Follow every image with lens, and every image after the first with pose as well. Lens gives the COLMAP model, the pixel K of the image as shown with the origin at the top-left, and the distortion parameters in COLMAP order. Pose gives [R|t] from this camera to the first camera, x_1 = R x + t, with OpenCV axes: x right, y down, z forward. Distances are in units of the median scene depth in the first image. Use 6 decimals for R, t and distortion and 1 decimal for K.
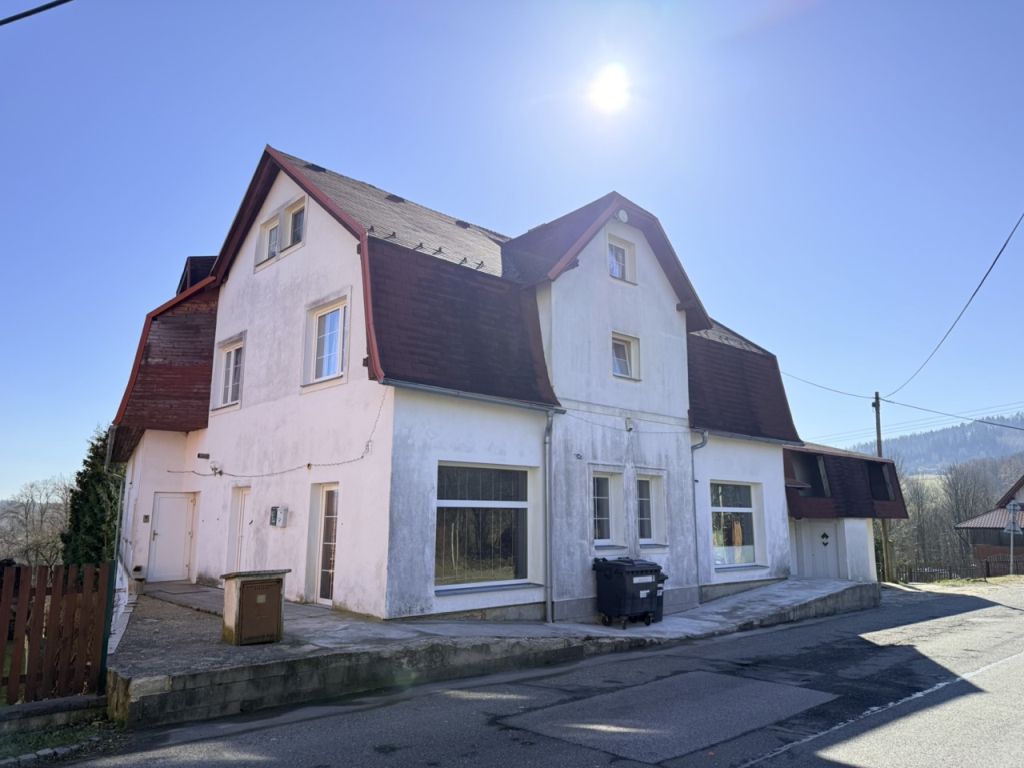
lens RADIAL K [[722.8, 0, 510.4], [0, 722.8, 355.9], [0, 0, 1]] dist [0.051404, -0.060780]
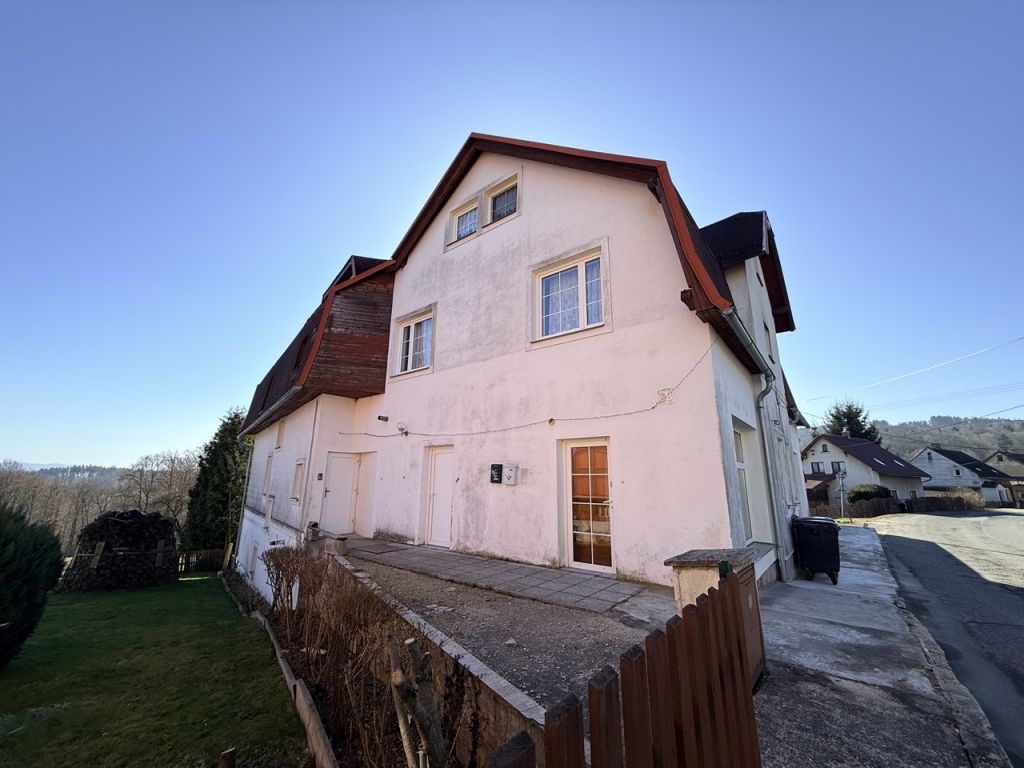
lens RADIAL K [[405.2, 0, 510.8], [0, 405.2, 372.8], [0, 0, 1]] dist [0.003702, -0.000882]
pose [[0.988393, 0.044813, 0.145157, -0.349343], [-0.038356, 0.998159, -0.046980, 0.097846], [-0.146995, 0.040867, 0.988293, 0.403569]]
